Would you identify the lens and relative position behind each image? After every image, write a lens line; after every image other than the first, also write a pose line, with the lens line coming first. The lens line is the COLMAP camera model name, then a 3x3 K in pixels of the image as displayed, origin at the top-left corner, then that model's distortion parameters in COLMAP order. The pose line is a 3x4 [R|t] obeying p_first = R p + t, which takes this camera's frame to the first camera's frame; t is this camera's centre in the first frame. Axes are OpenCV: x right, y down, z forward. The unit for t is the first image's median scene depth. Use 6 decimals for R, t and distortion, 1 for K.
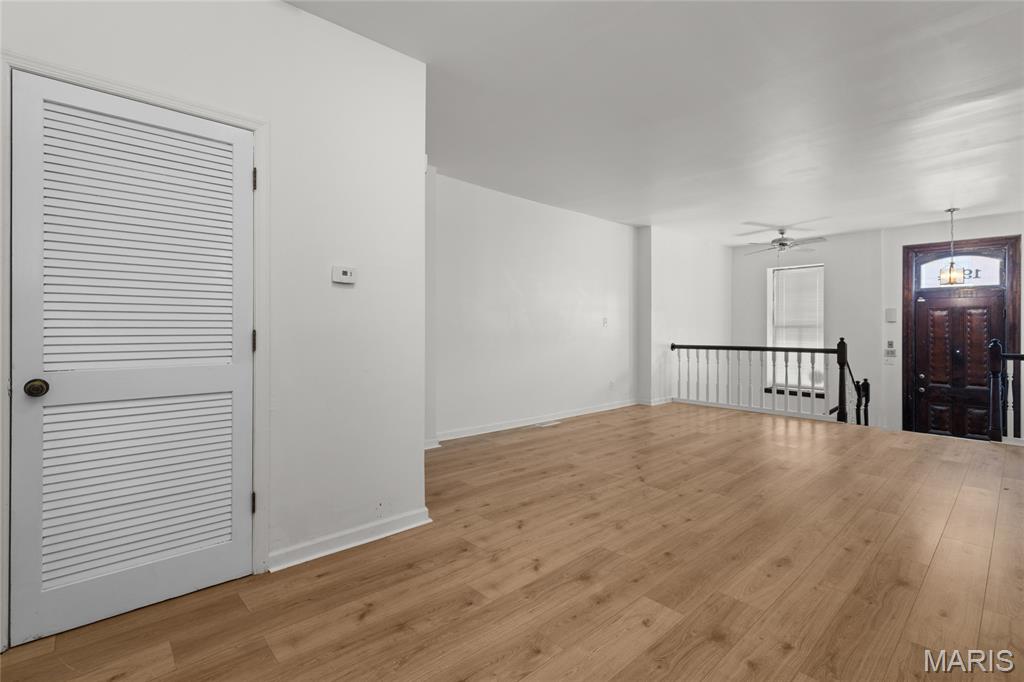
lens RADIAL K [[457.5, 0, 504.5], [0, 457.5, 335.0], [0, 0, 1]] dist [0.000486, 0.000528]
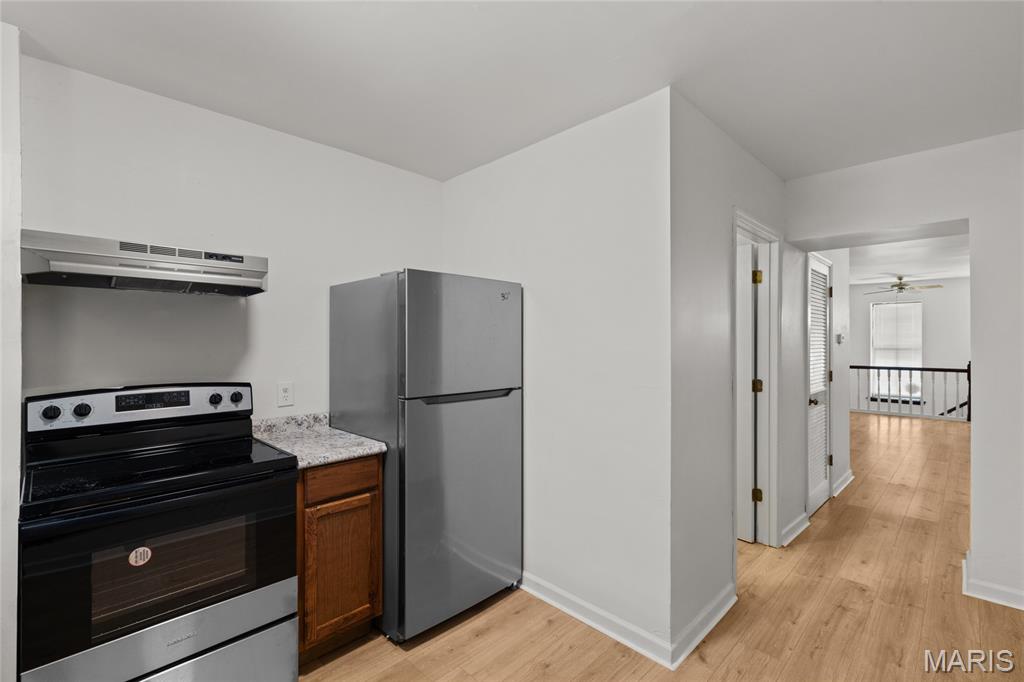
lens RADIAL K [[457.5, 0, 516.7], [0, 457.5, 340.3], [0, 0, 1]] dist [0.000486, 0.000528]
pose [[0.997900, 0.002069, 0.064735, -0.694630], [-0.001251, 0.999919, -0.012670, -0.035802], [-0.064756, 0.012562, 0.997822, -0.286319]]
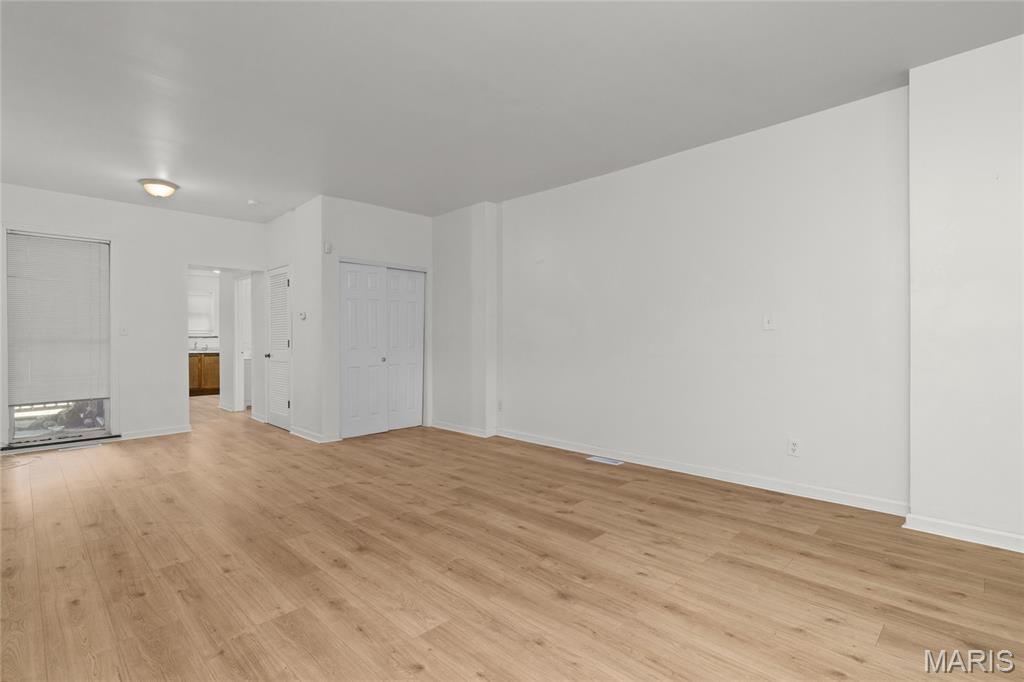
lens RADIAL K [[486.0, 0, 520.4], [0, 486.0, 326.7], [0, 0, 1]] dist [0.005112, 0.000224]
pose [[0.078420, -0.028642, -0.996509, 0.839669], [-0.008628, 0.999530, -0.029407, -0.004111], [0.996883, 0.010904, 0.078136, 0.741930]]
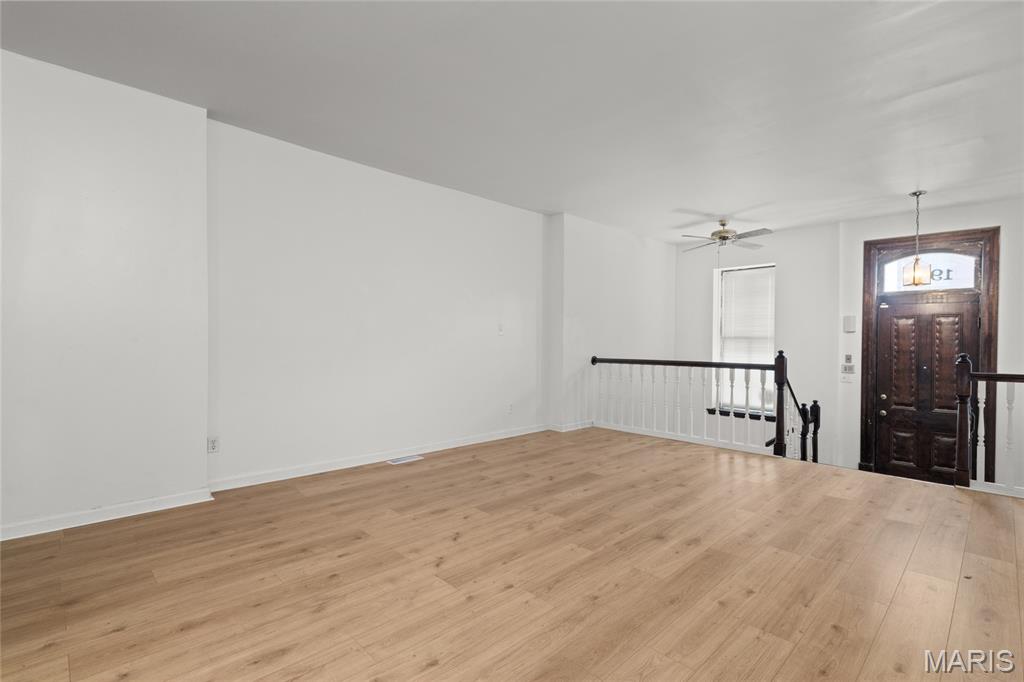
lens RADIAL K [[471.2, 0, 503.6], [0, 471.2, 352.2], [0, 0, 1]] dist [0.002308, 0.000677]
pose [[0.999384, 0.005033, 0.034737, 0.216137], [-0.005478, 0.999904, 0.012732, 0.000750], [-0.034669, -0.012915, 0.999315, 0.186384]]
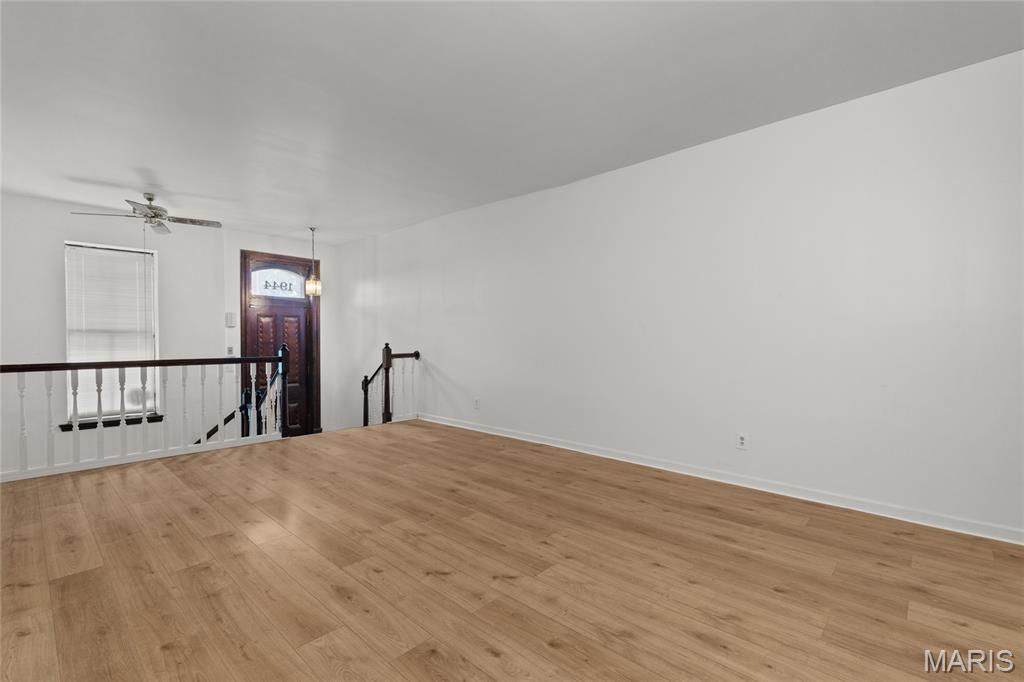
lens RADIAL K [[457.5, 0, 502.9], [0, 457.5, 342.5], [0, 0, 1]] dist [0.000486, 0.000528]
pose [[-0.079386, -0.012766, 0.996762, -0.180112], [0.010240, 0.999855, 0.013621, -0.004357], [-0.996791, 0.011288, -0.079244, 0.616117]]
